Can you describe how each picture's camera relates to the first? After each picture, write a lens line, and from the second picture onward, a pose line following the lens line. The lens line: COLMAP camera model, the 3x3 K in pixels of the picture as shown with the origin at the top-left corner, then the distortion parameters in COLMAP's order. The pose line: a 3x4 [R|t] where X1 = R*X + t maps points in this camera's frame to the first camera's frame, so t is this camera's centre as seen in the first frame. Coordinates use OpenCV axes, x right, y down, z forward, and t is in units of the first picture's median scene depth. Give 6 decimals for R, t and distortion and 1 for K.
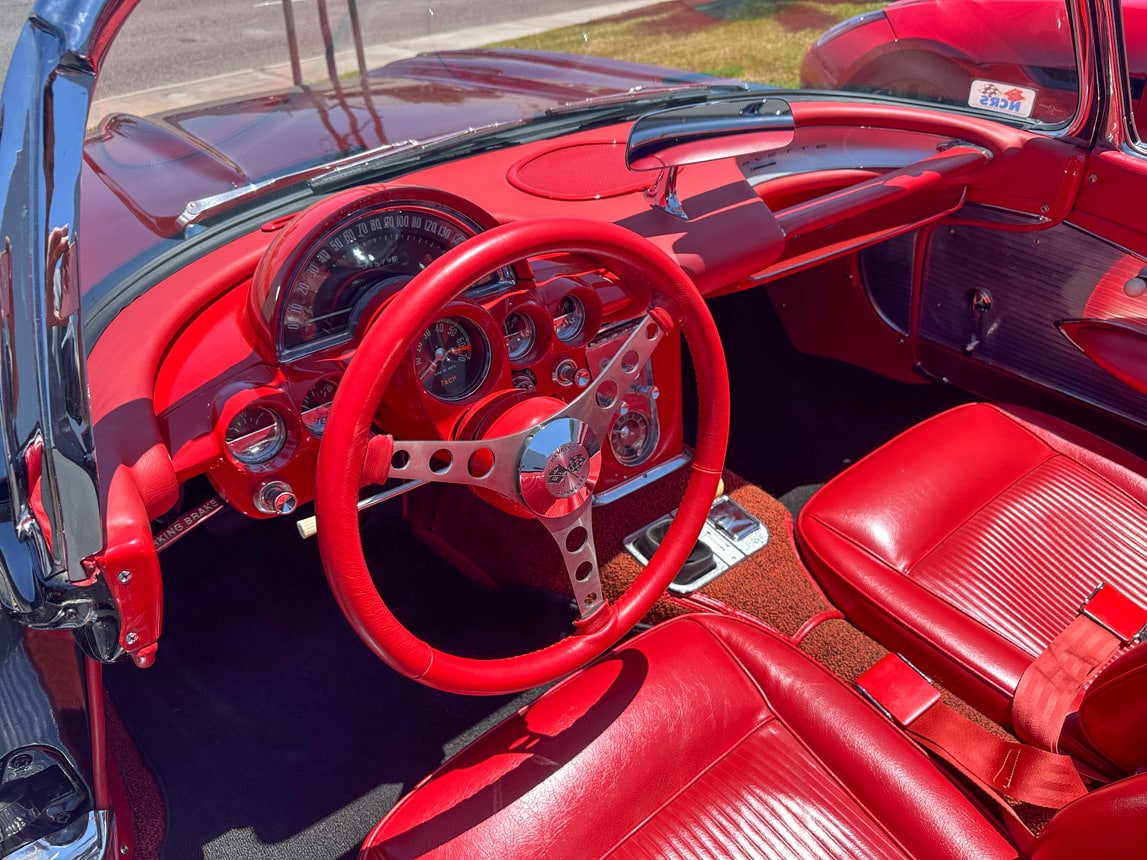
lens RADIAL K [[812.6, 0, 571.5], [0, 812.6, 421.9], [0, 0, 1]] dist [0.022822, -0.035030]
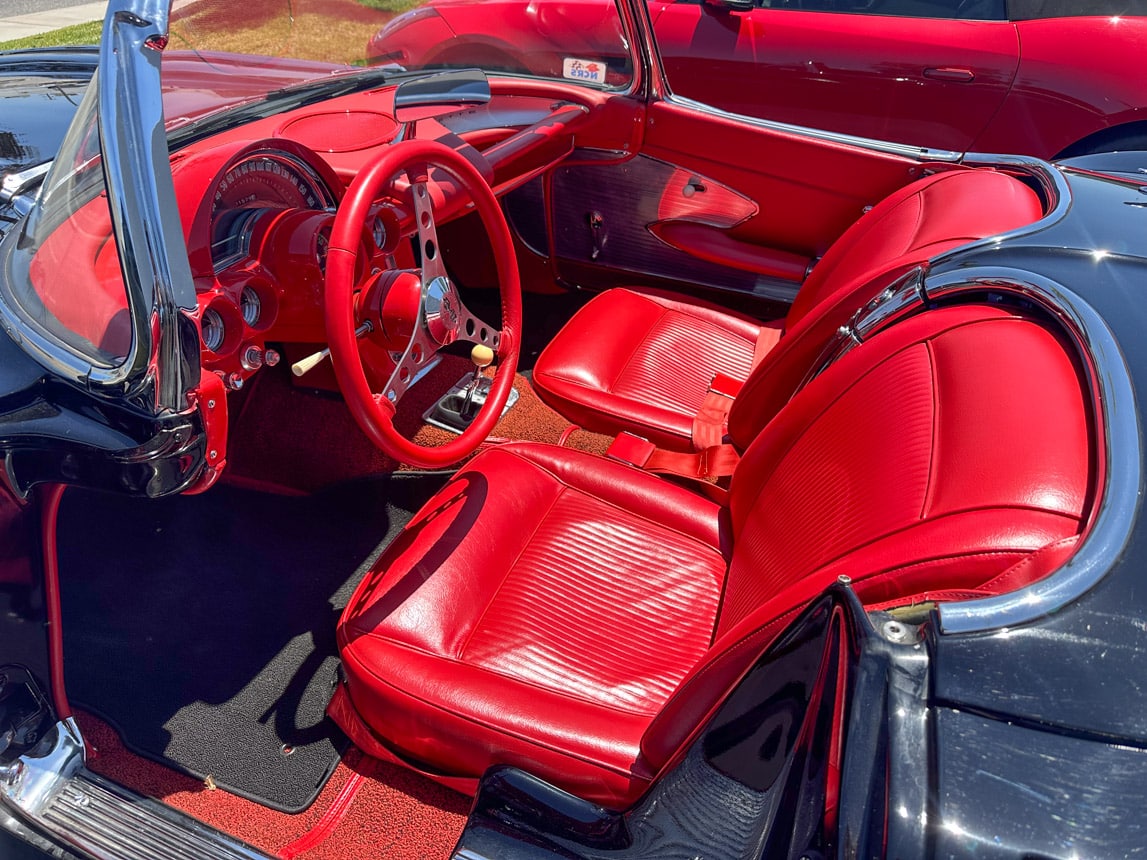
lens RADIAL K [[812.6, 0, 570.5], [0, 812.6, 436.0], [0, 0, 1]] dist [0.022822, -0.035030]
pose [[0.867149, -0.229375, 0.442086, -0.277550], [0.220598, 0.972705, 0.071984, 0.120269], [-0.446531, 0.035102, 0.894079, -0.249164]]
